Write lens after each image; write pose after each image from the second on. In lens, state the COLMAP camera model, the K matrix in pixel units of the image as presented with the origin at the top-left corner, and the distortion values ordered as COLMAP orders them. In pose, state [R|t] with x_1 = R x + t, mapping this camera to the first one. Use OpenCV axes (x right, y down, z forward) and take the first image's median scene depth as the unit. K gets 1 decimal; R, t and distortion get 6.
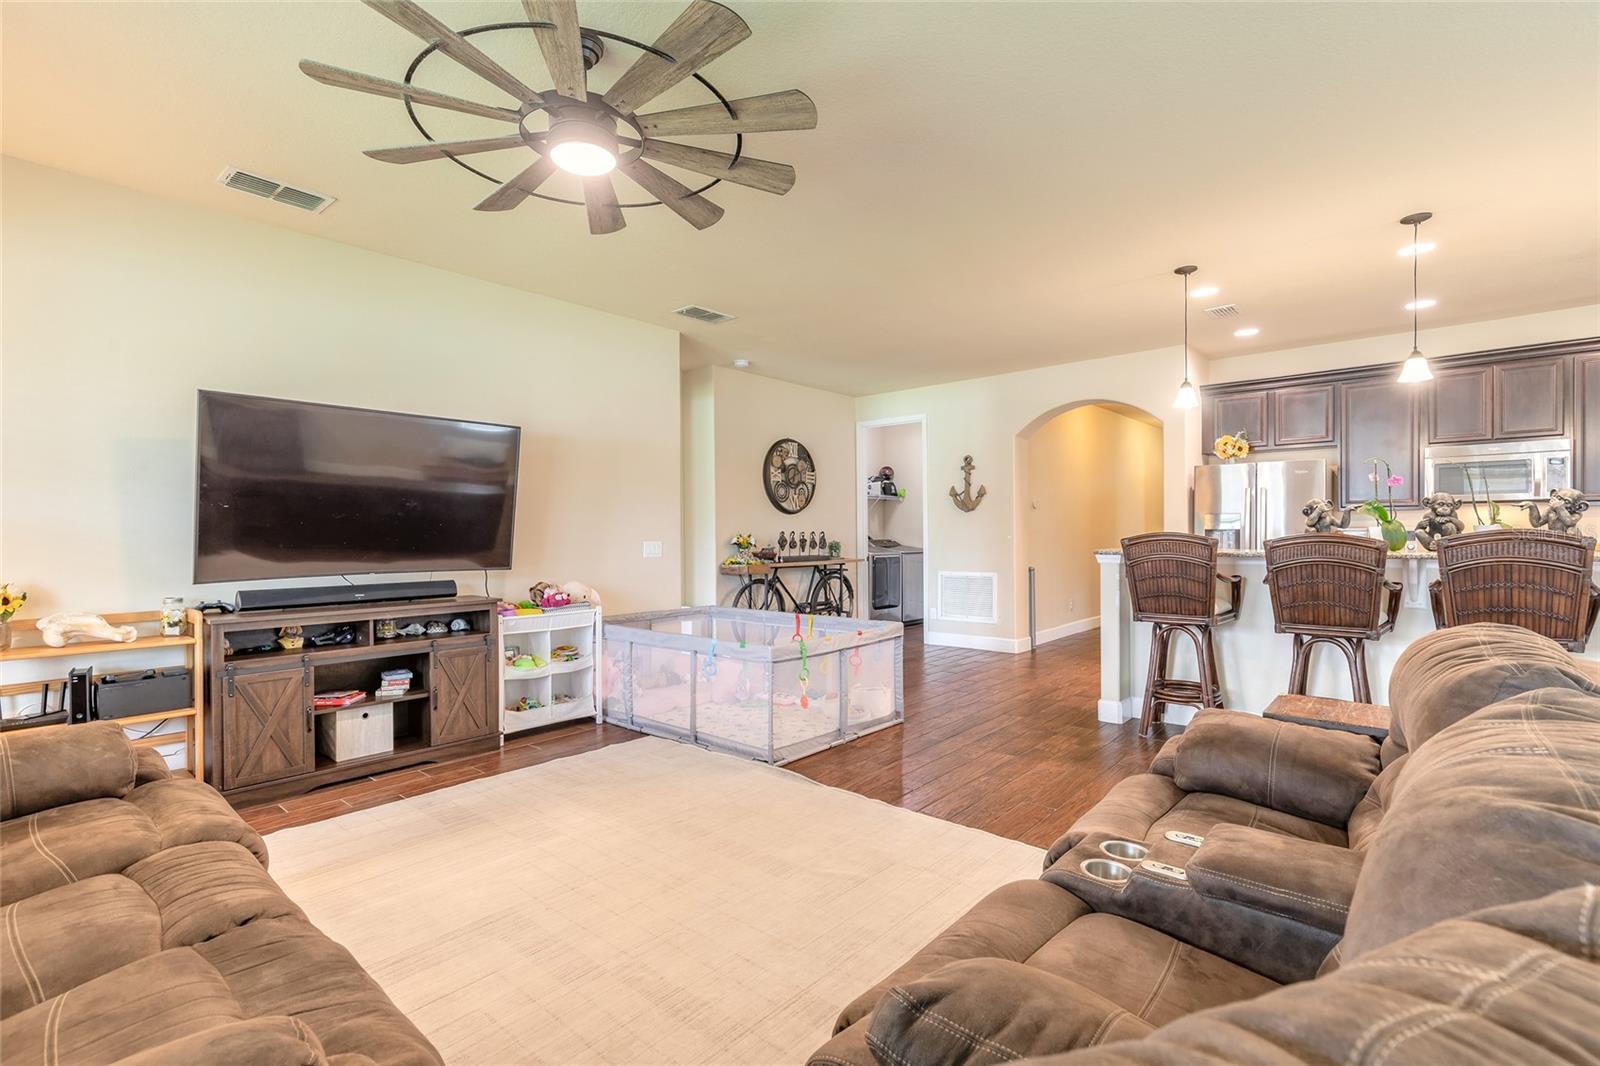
lens RADIAL K [[726.7, 0, 796.7], [0, 726.7, 537.4], [0, 0, 1]] dist [0.010325, -0.001744]
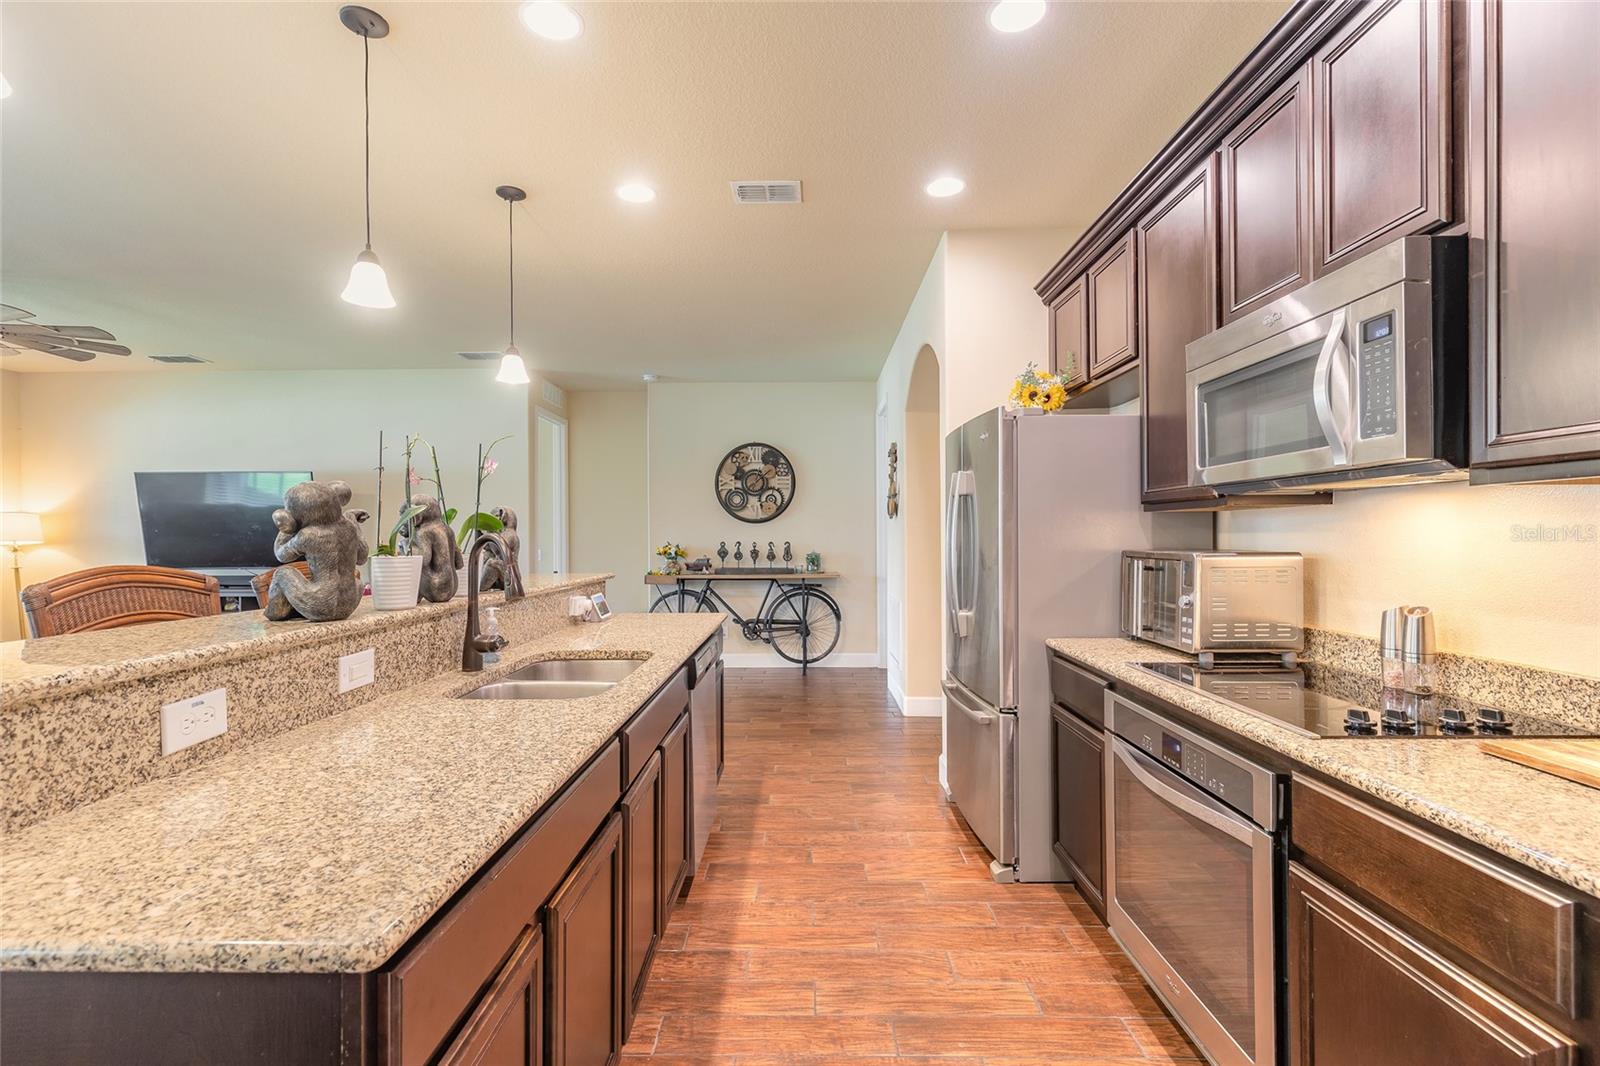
lens RADIAL K [[726.7, 0, 794.0], [0, 726.7, 533.4], [0, 0, 1]] dist [0.010325, -0.001744]
pose [[0.647029, 0.000391, -0.762465, 1.315727], [-0.005615, 0.999975, -0.004252, -0.026795], [0.762445, 0.007033, 0.647015, 0.773322]]
